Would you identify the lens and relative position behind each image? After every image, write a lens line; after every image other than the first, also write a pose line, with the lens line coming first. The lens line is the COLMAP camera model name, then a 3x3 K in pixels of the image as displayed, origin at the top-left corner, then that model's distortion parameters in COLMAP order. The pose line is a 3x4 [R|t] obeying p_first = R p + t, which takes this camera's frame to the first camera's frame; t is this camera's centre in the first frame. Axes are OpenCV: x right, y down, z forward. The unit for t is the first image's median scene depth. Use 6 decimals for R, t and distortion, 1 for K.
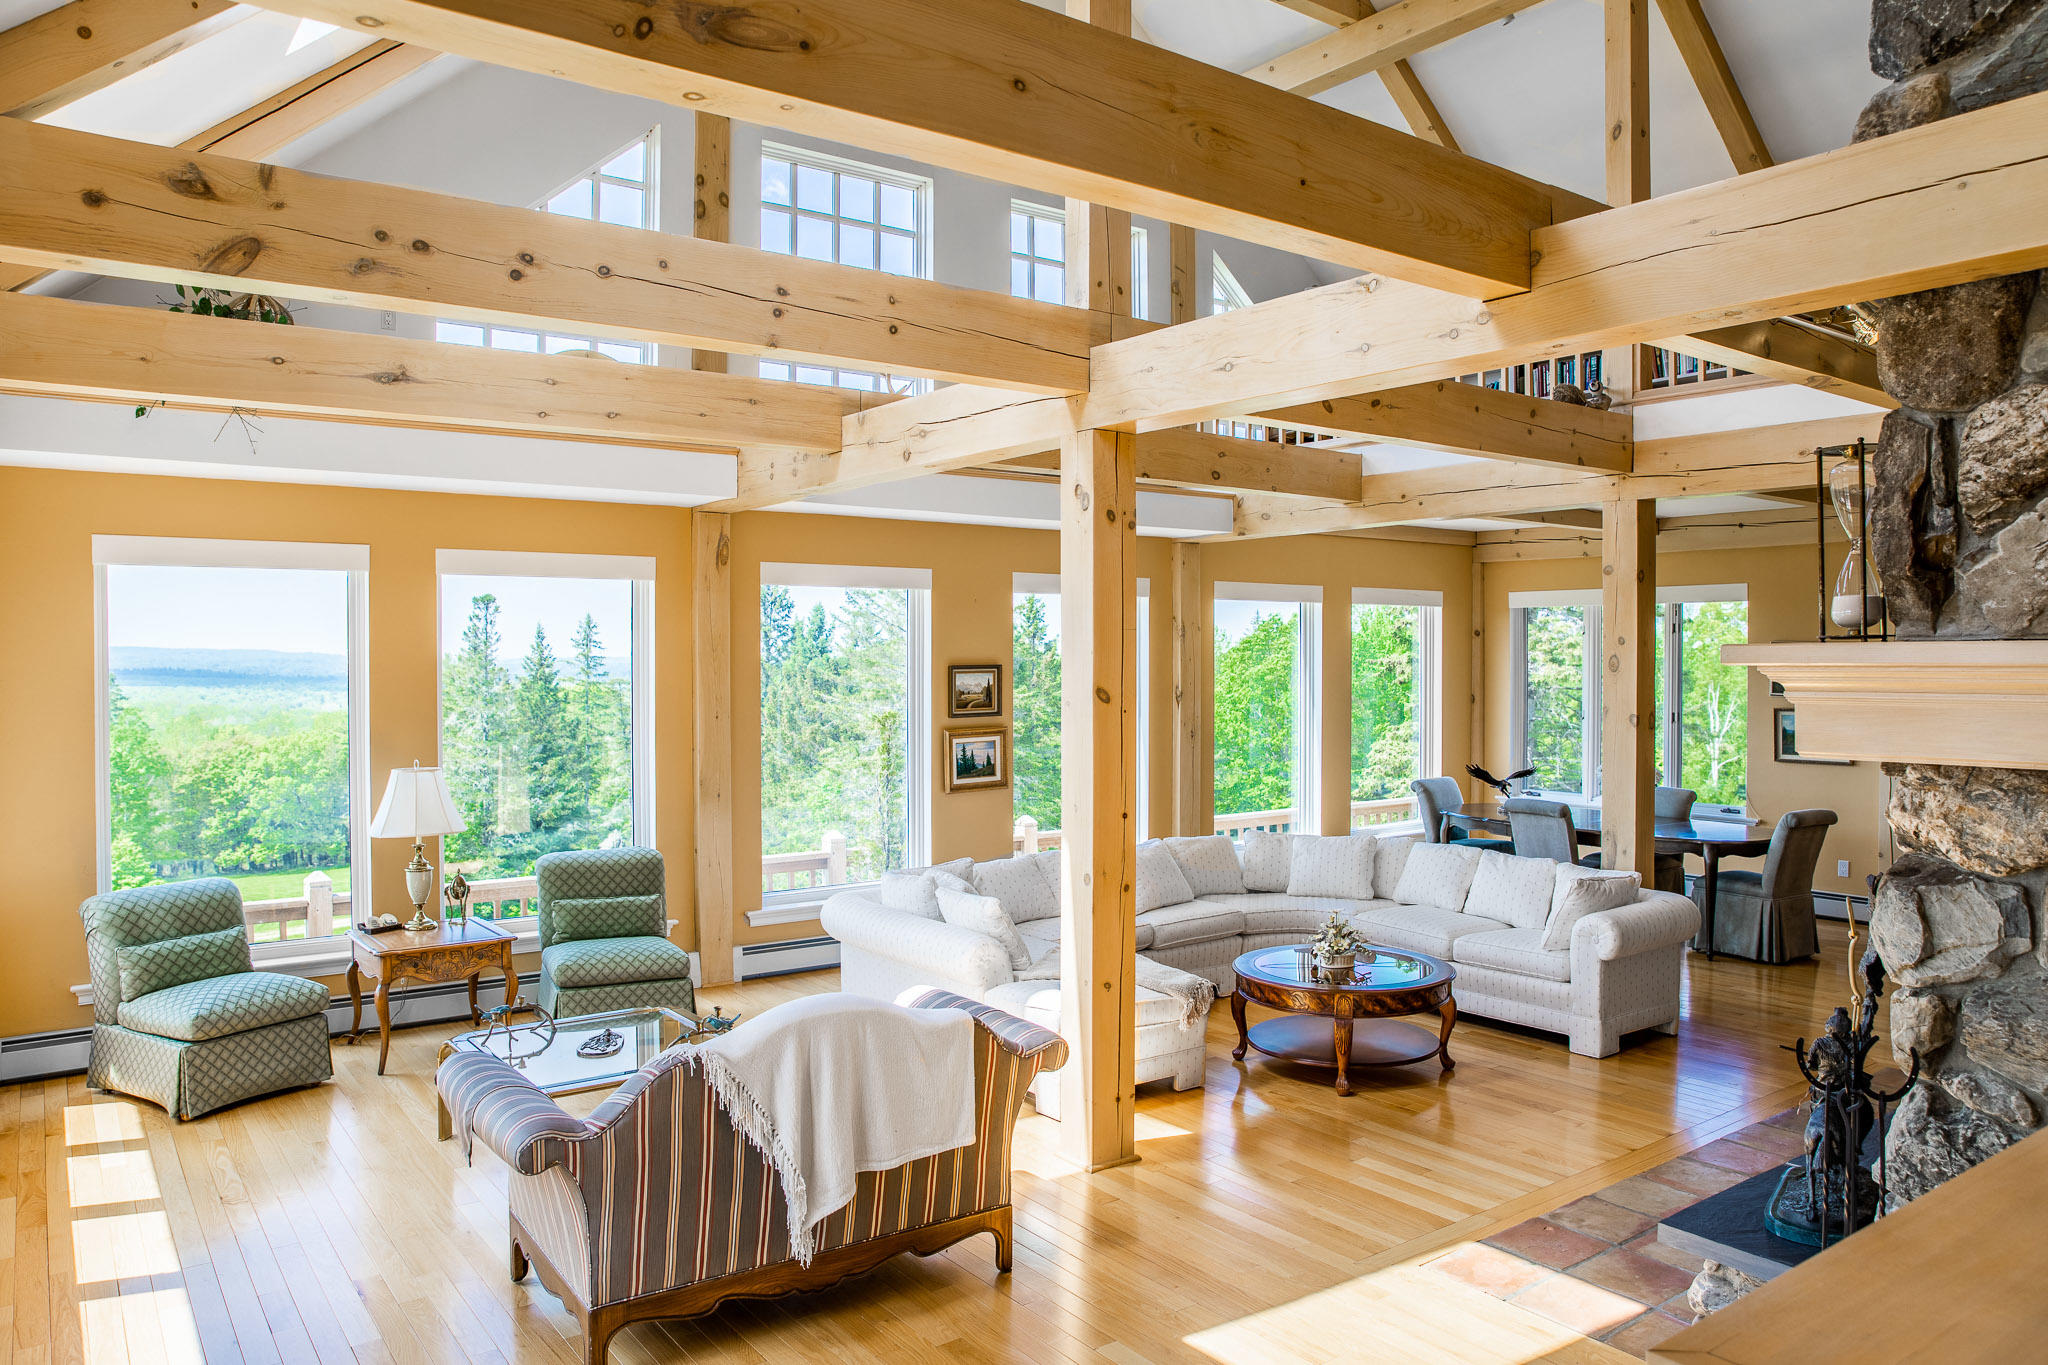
lens RADIAL K [[1408.5, 0, 1035.2], [0, 1408.5, 668.5], [0, 0, 1]] dist [-0.102390, 0.072586]
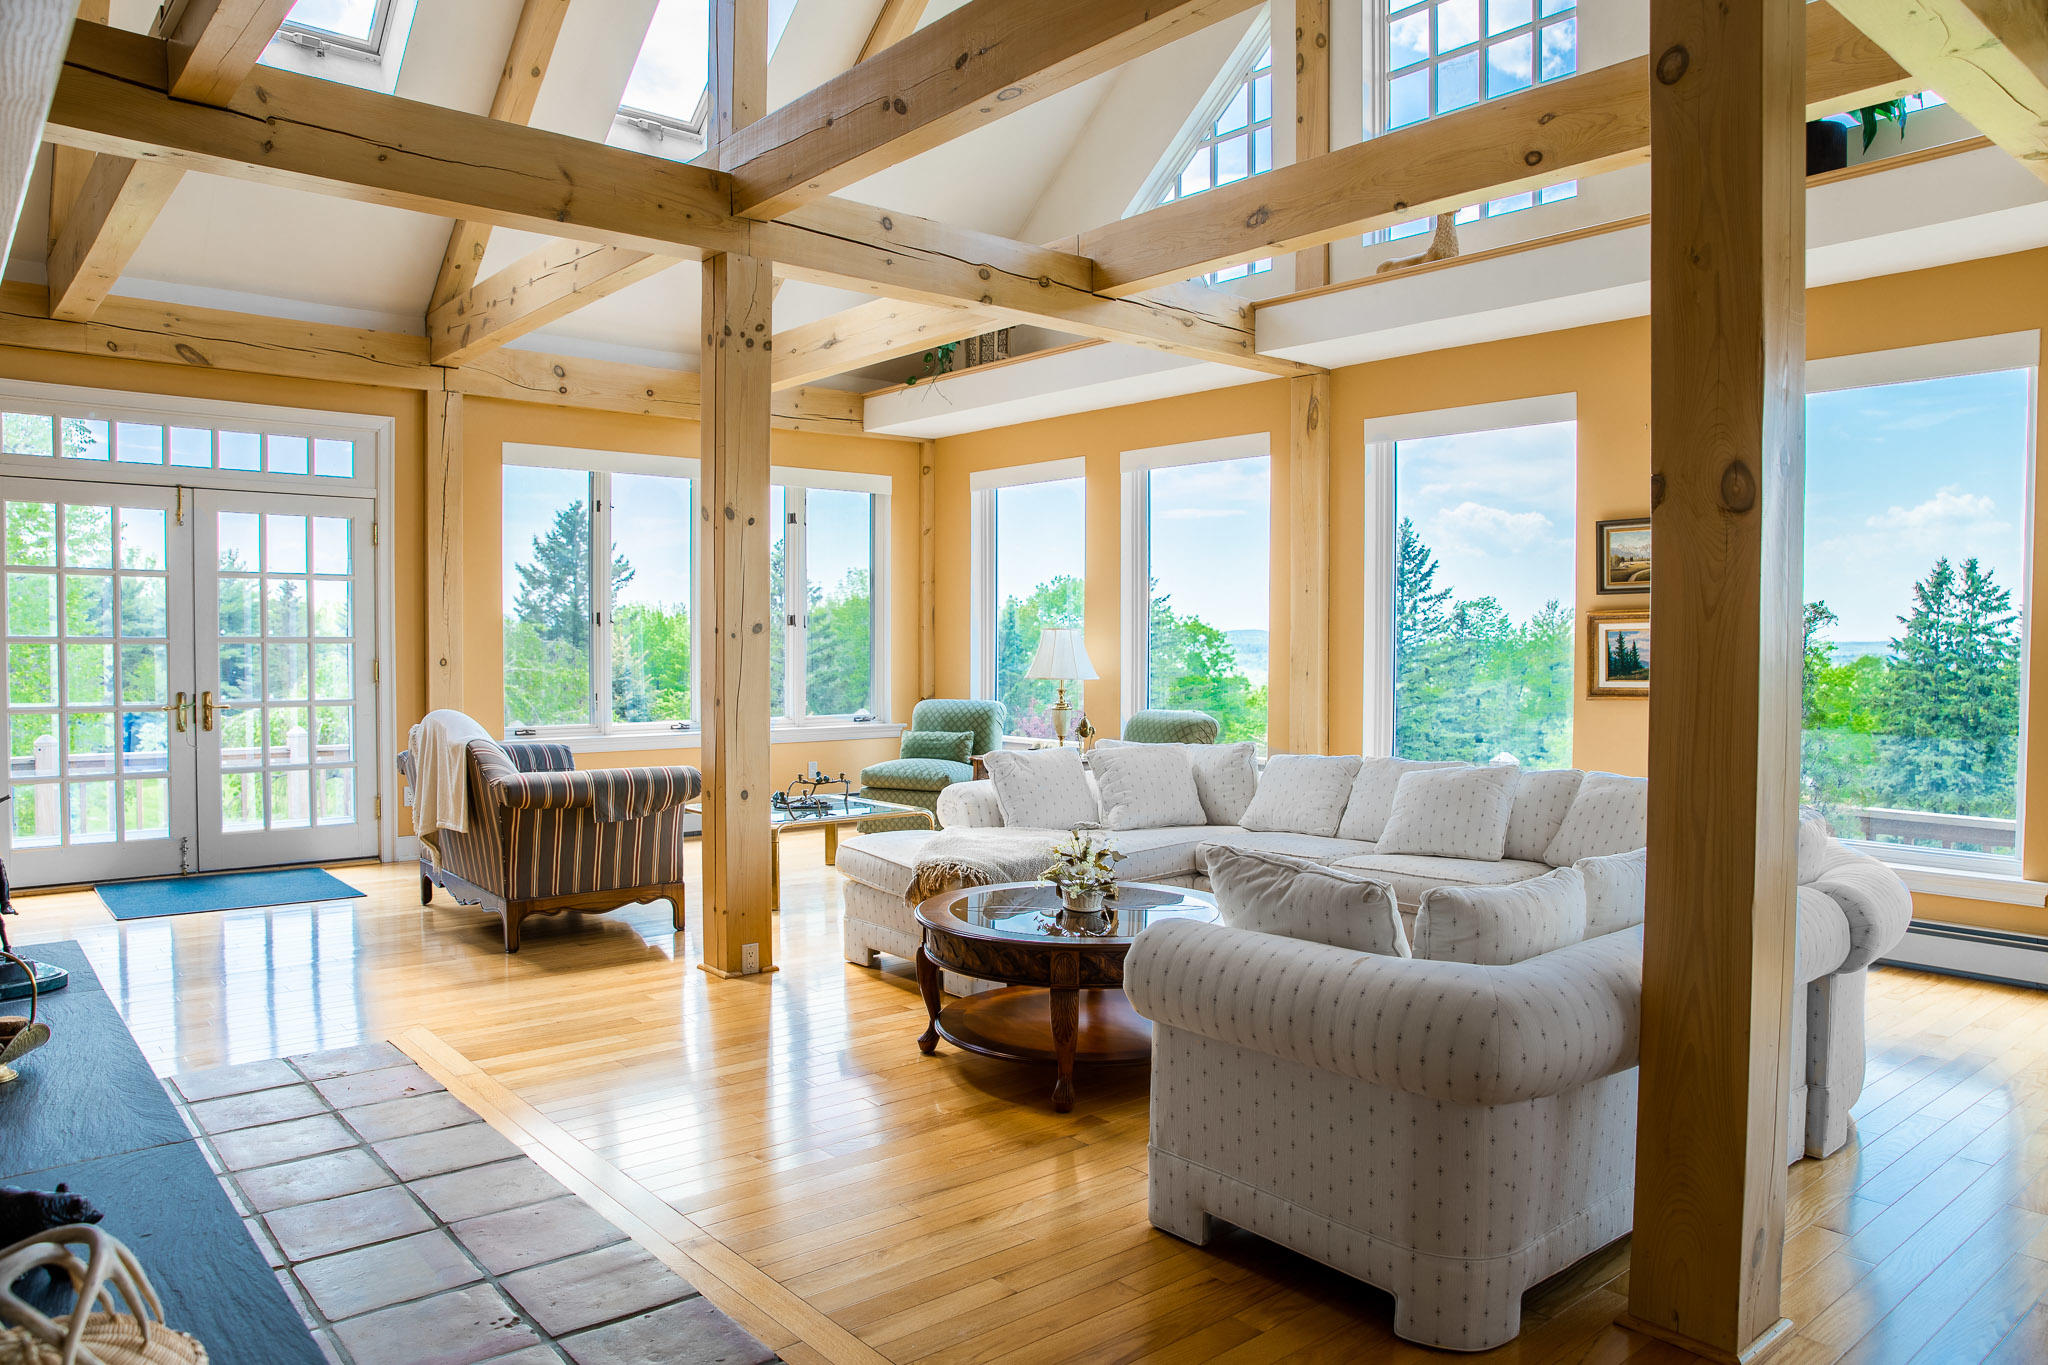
lens RADIAL K [[1408.5, 0, 1027.5], [0, 1408.5, 676.1], [0, 0, 1]] dist [-0.102390, 0.072586]
pose [[0.070376, 0.033067, -0.996972, 0.856502], [-0.006548, 0.999444, 0.032687, 0.075677], [0.997499, 0.004228, 0.070554, 0.896823]]
